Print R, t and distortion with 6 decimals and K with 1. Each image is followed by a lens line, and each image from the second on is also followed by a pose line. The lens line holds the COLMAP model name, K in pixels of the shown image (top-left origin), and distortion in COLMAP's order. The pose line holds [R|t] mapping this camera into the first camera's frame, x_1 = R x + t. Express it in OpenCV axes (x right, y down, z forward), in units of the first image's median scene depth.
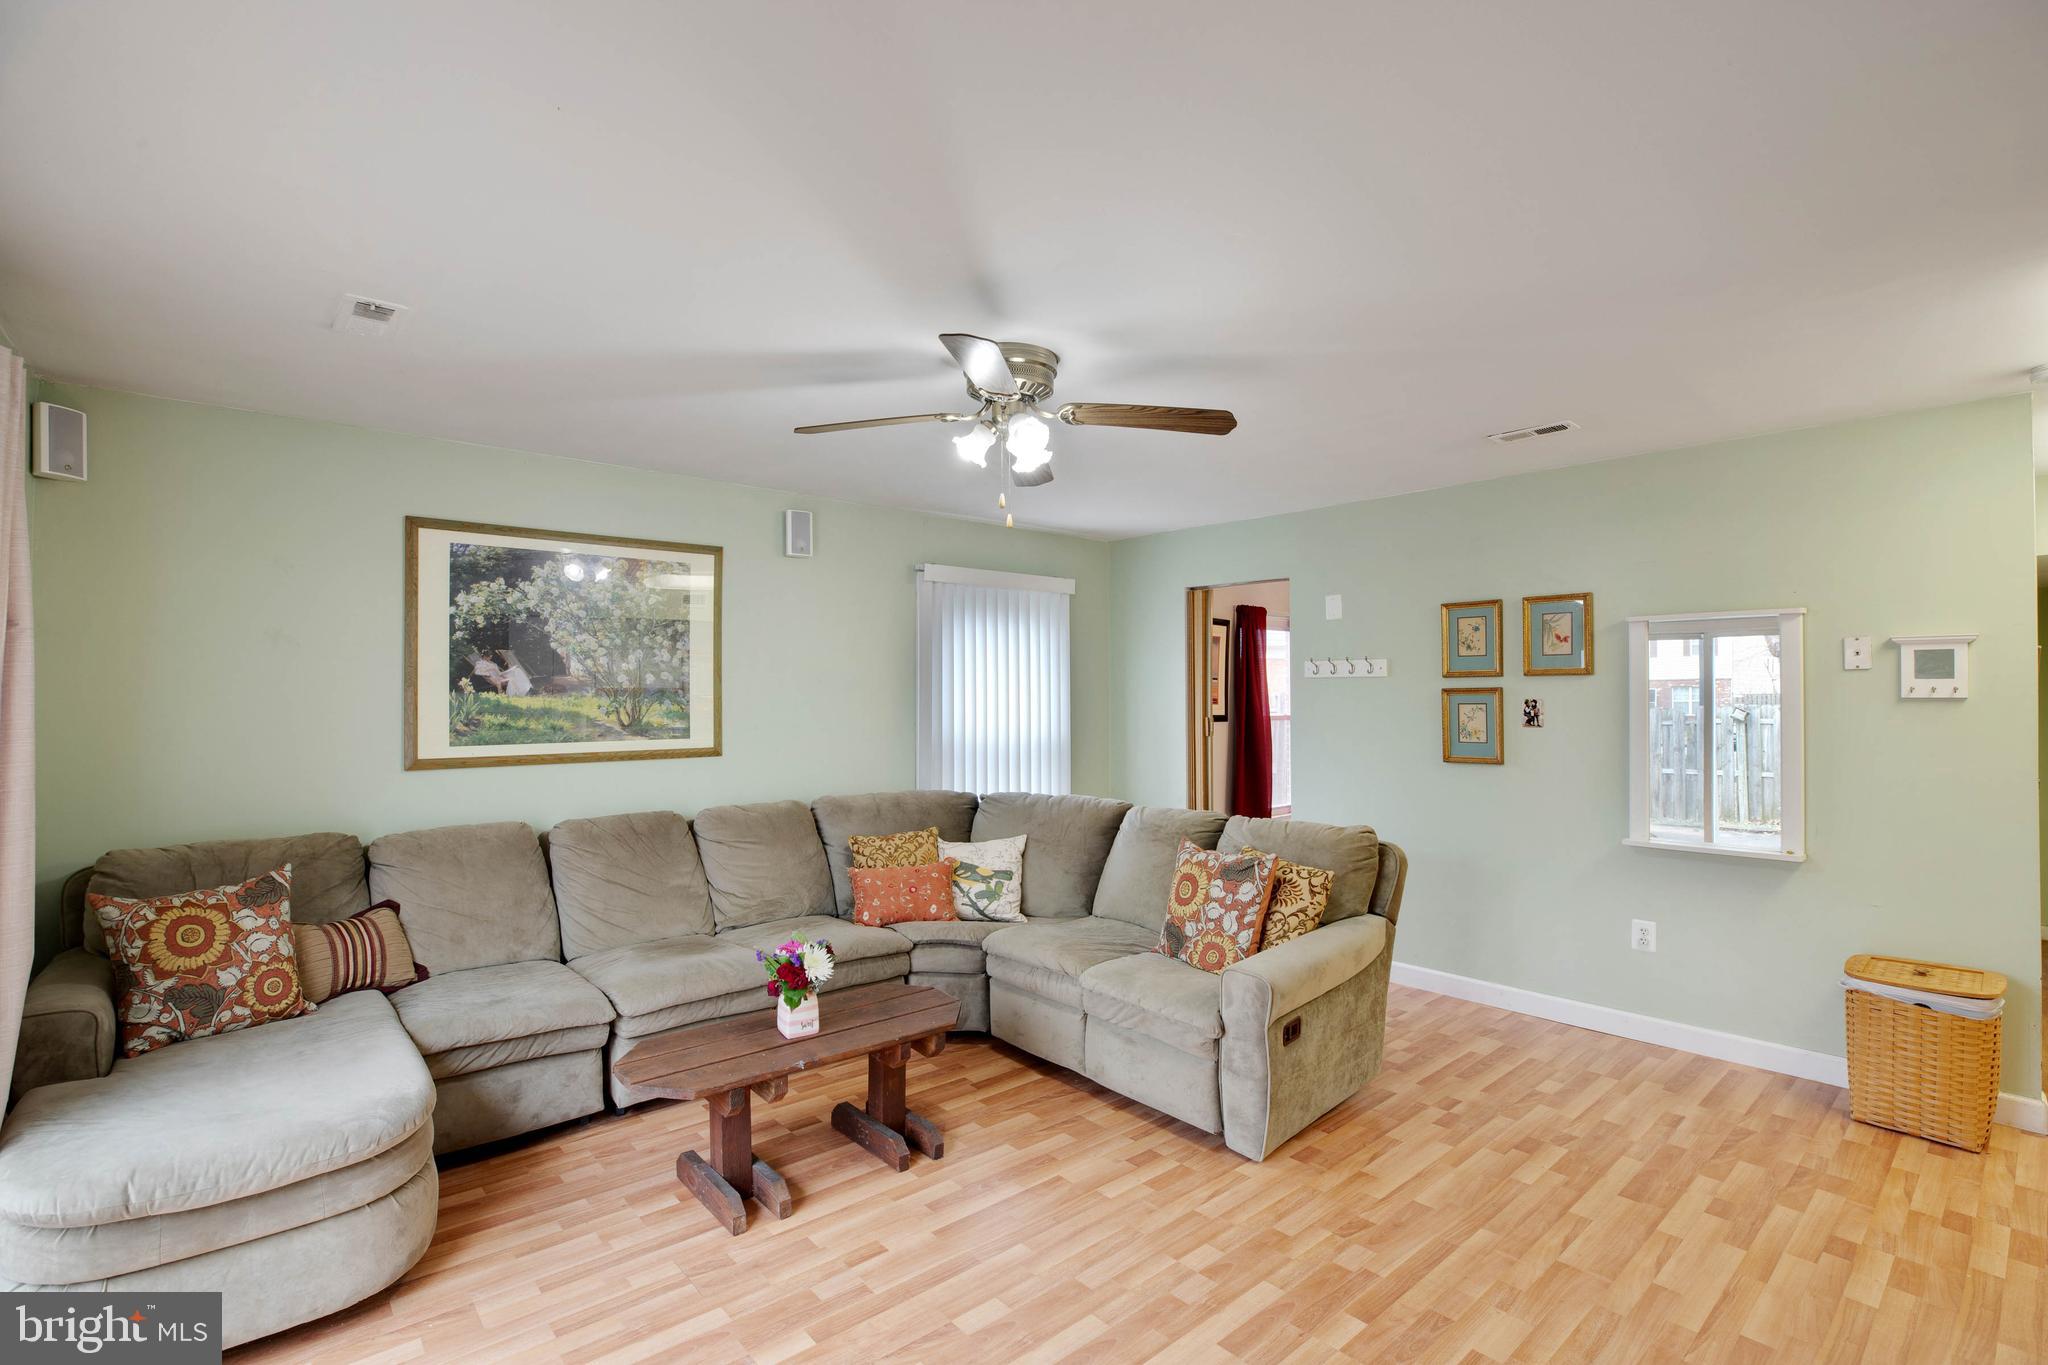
lens RADIAL K [[924.3, 0, 1023.5], [0, 924.3, 706.2], [0, 0, 1]] dist [-0.027852, 0.000275]
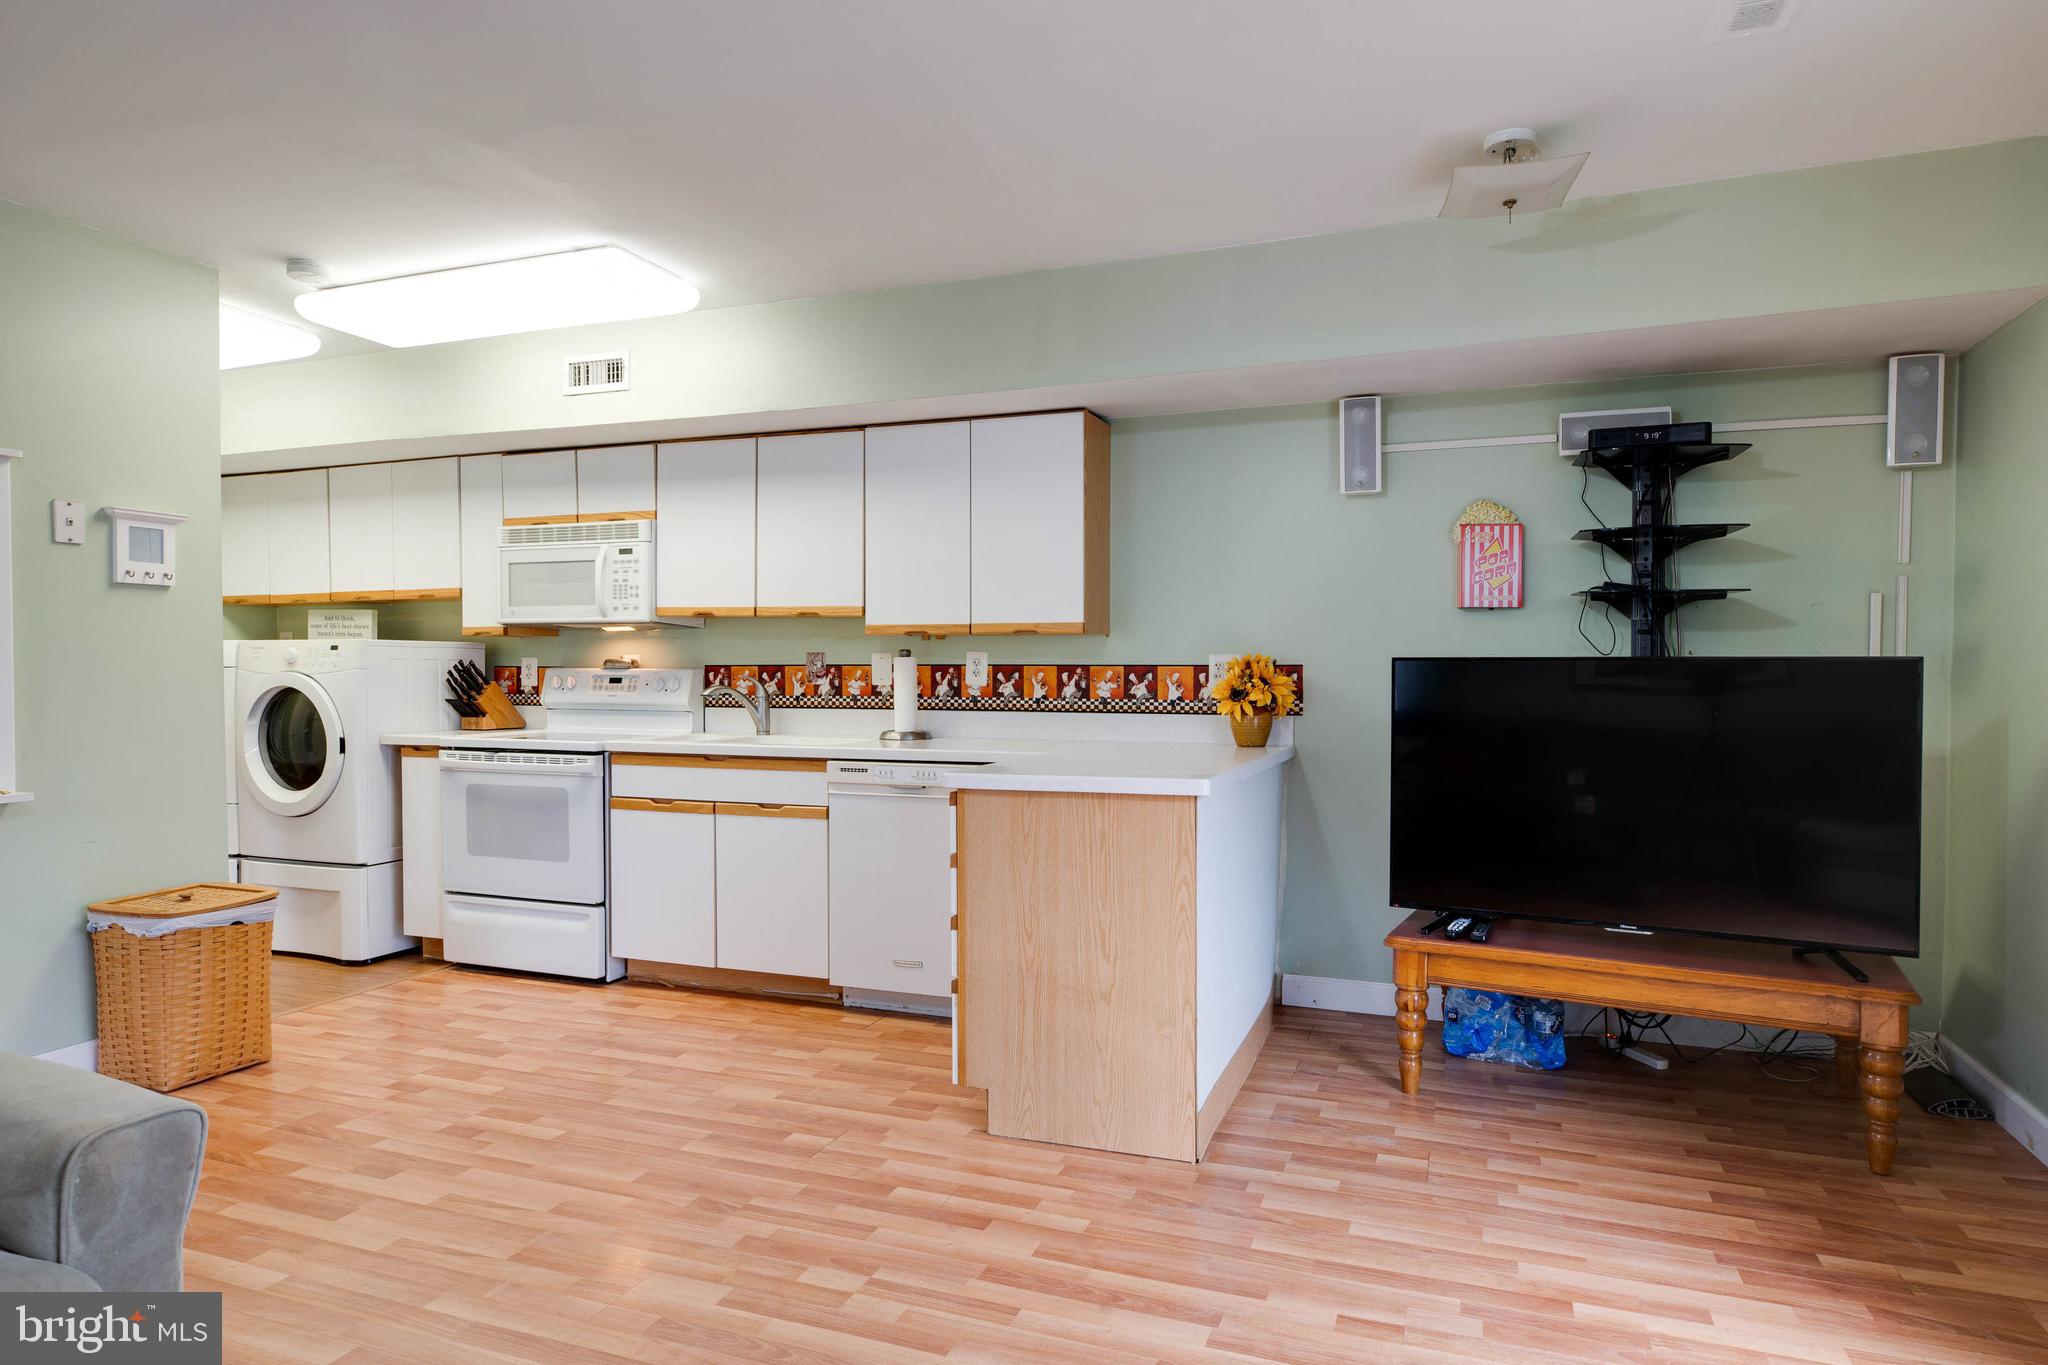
lens RADIAL K [[1211.3, 0, 1016.0], [0, 1211.3, 694.5], [0, 0, 1]] dist [-0.007606, -0.000213]
pose [[-0.483342, -0.020529, 0.875191, -0.443919], [0.003473, 0.999672, 0.025367, 0.077013], [-0.875425, 0.015301, -0.483112, 0.914054]]
